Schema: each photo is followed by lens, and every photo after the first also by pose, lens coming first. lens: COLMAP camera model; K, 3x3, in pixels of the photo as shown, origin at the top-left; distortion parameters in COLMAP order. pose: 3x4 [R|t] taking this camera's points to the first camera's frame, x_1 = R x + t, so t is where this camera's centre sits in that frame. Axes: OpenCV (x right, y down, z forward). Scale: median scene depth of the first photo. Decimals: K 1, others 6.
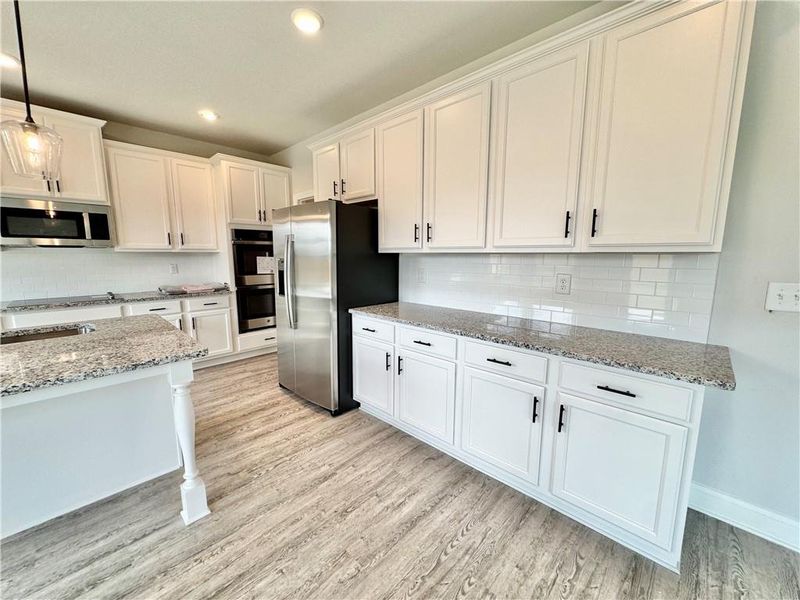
lens RADIAL K [[319.5, 0, 400.0], [0, 319.5, 300.0], [0, 0, 1]] dist [-0.000407, -0.000381]
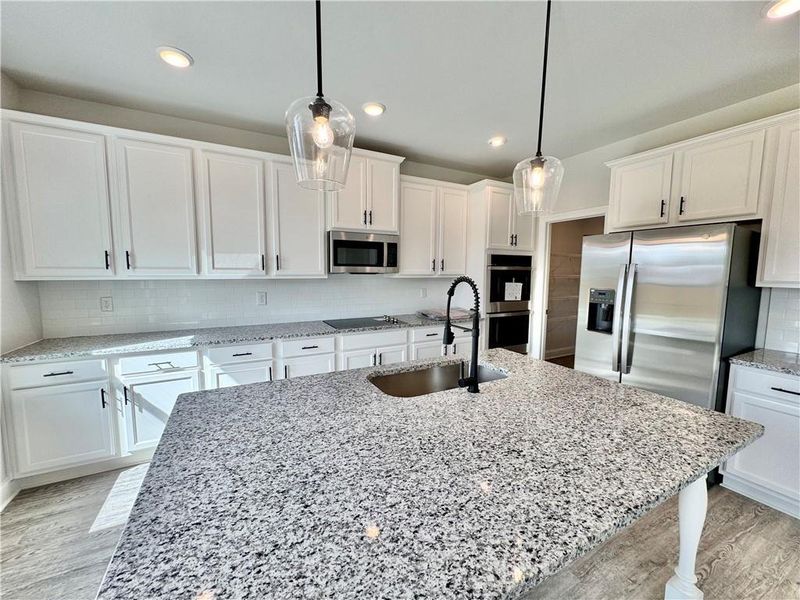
lens RADIAL K [[319.5, 0, 400.0], [0, 319.5, 300.0], [0, 0, 1]] dist [-0.000407, -0.000381]
pose [[0.947865, 0.036482, -0.316576, -0.541523], [-0.052482, 0.997731, -0.042161, -0.032740], [0.314320, 0.056578, 0.947630, -0.000597]]
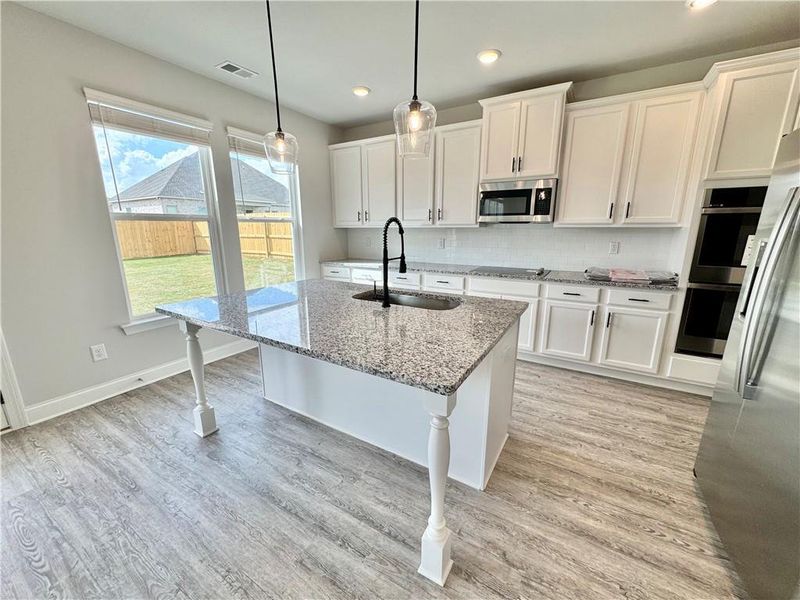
lens RADIAL K [[319.5, 0, 400.0], [0, 319.5, 300.0], [0, 0, 1]] dist [-0.000407, -0.000381]
pose [[0.219952, 0.216340, -0.951219, -0.026924], [-0.139102, 0.972090, 0.188921, -0.055396], [0.965542, 0.090763, 0.243907, 0.338420]]
